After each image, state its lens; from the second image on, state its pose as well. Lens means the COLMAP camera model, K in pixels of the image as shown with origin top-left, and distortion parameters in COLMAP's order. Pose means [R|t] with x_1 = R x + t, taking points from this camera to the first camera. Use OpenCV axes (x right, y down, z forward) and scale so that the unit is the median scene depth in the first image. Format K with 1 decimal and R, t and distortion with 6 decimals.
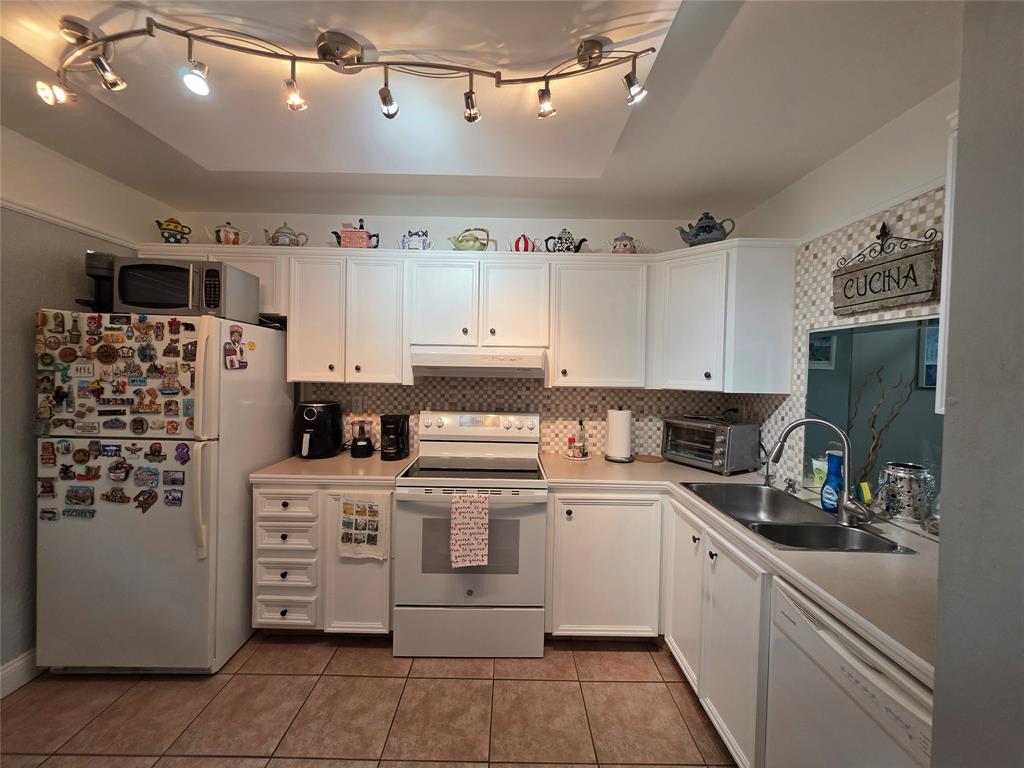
lens RADIAL K [[412.1, 0, 511.9], [0, 412.1, 378.7], [0, 0, 1]] dist [-0.001647, 0.000905]
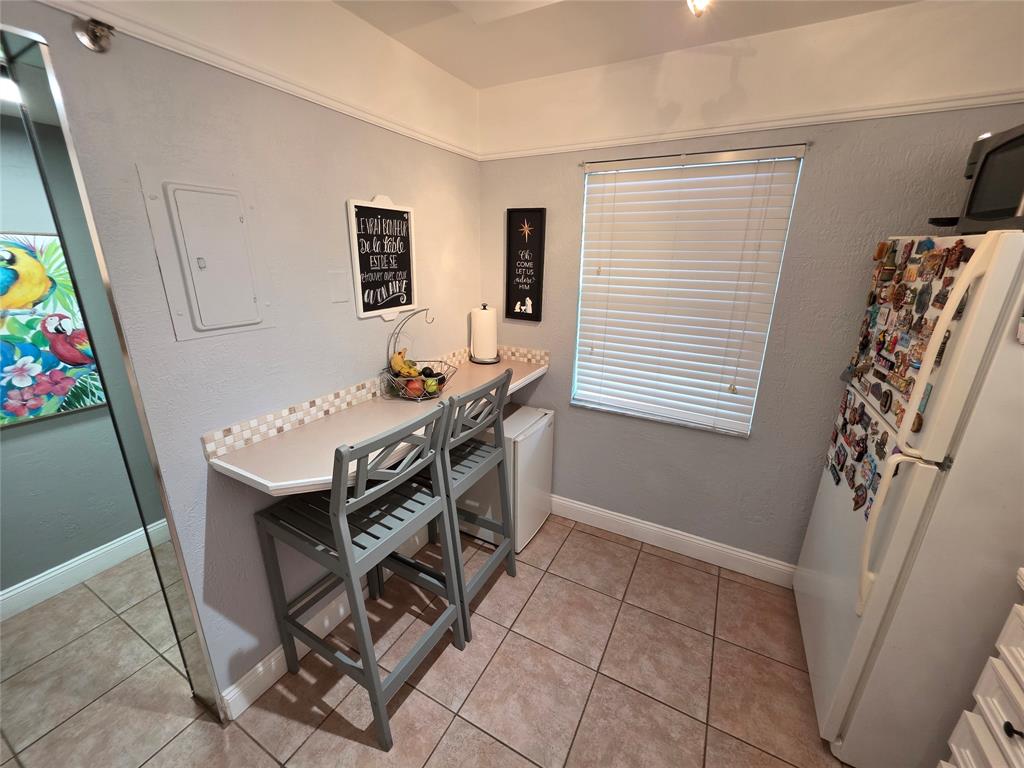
lens RADIAL K [[412.1, 0, 511.9], [0, 412.1, 378.7], [0, 0, 1]] dist [-0.001647, 0.000905]
pose [[-0.479442, 0.230658, -0.846719, 0.002271], [-0.045180, 0.957074, 0.286302, -0.098227], [0.876410, 0.175520, -0.448440, 0.743267]]
